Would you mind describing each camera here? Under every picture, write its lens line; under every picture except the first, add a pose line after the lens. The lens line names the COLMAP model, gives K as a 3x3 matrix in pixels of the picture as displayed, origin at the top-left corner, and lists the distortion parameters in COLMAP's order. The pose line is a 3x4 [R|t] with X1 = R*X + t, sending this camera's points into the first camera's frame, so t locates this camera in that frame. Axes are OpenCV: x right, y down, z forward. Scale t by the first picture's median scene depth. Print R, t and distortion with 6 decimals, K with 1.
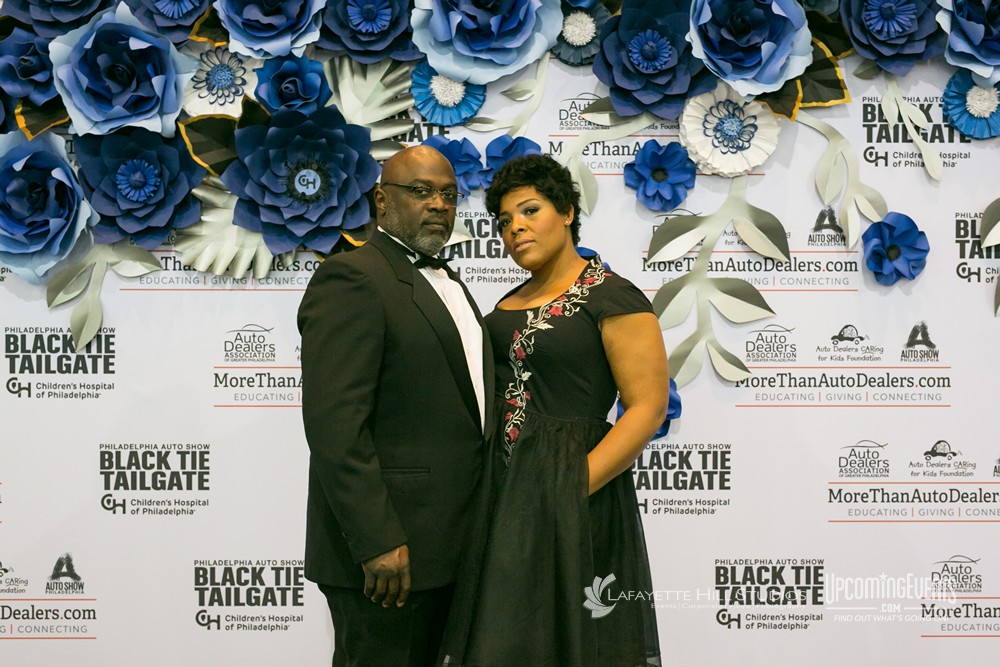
lens RADIAL K [[1437.7, 0, 490.6], [0, 1437.7, 326.5], [0, 0, 1]] dist [0.019037, 0.060930]
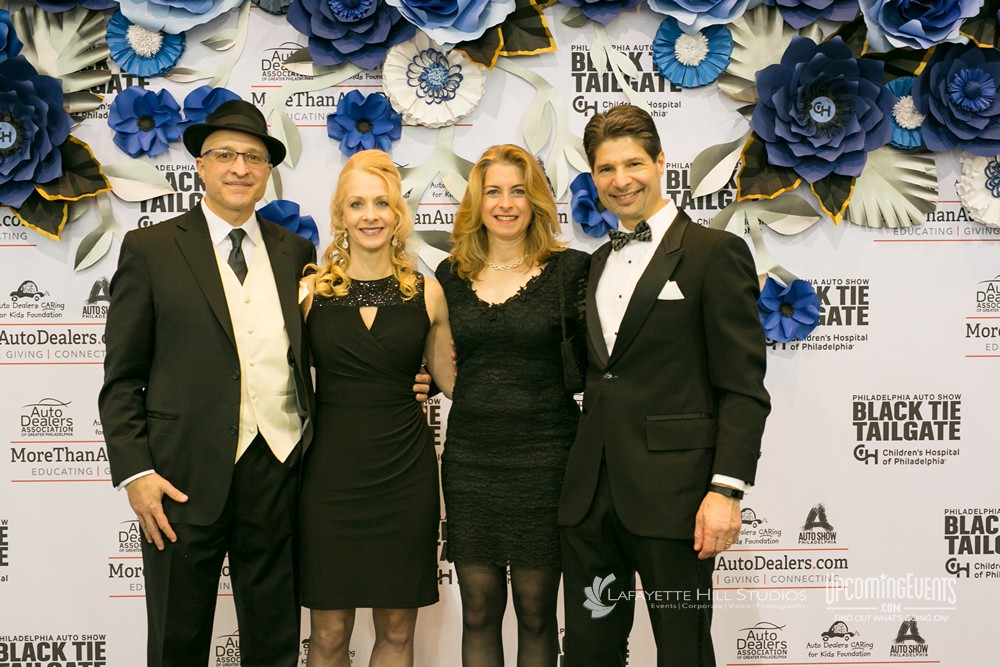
lens RADIAL K [[1437.7, 0, 490.6], [0, 1437.7, 326.5], [0, 0, 1]] dist [0.019037, 0.060930]
pose [[0.999957, -0.007120, 0.005965, 0.196556], [0.006938, 0.999530, 0.029869, 0.002702], [-0.006175, -0.029827, 0.999536, 0.013433]]
